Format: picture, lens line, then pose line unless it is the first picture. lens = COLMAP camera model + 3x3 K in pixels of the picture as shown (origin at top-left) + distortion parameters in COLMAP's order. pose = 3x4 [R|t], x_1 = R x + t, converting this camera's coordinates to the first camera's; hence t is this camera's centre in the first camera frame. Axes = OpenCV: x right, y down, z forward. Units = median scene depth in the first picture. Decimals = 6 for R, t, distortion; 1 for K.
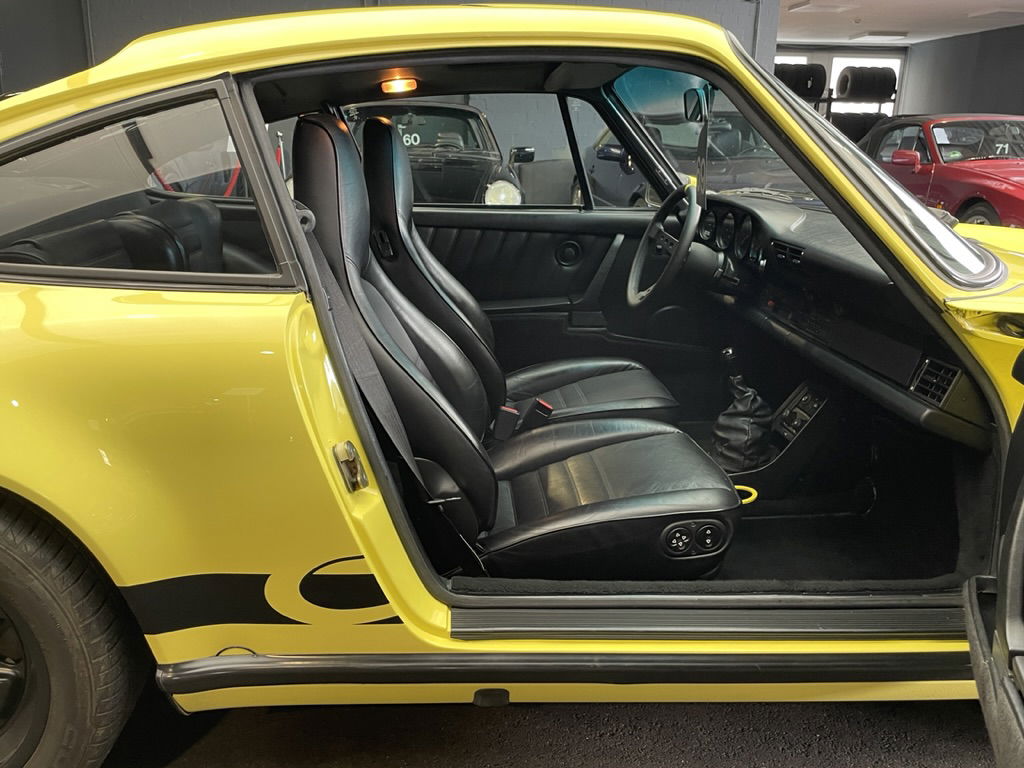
lens RADIAL K [[876.1, 0, 512.0], [0, 876.1, 384.0], [0, 0, 1]] dist [0.152656, -0.116720]
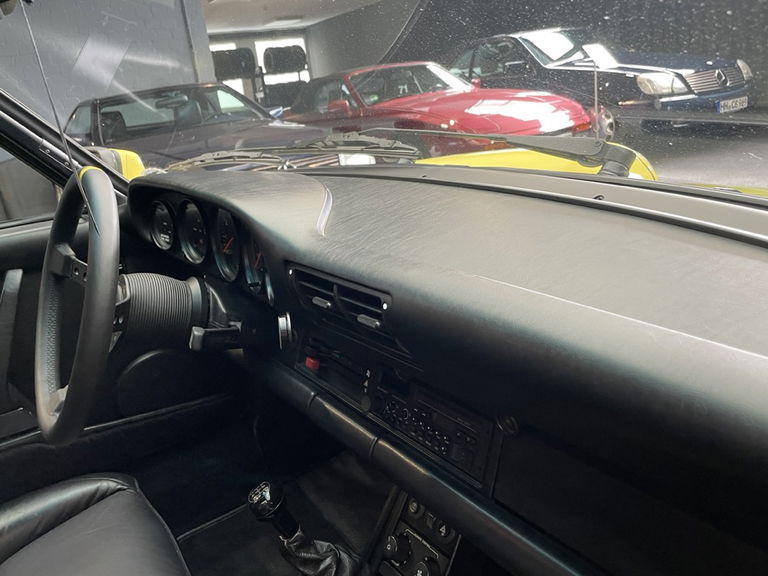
lens RADIAL K [[655.4, 0, 384.0], [0, 655.4, 288.0], [0, 0, 1]] dist [0.077146, -0.116260]
pose [[0.867748, -0.265040, 0.420438, 0.056549], [0.270307, 0.961563, 0.048271, -0.044256], [-0.417071, 0.071760, 0.906037, 0.200313]]
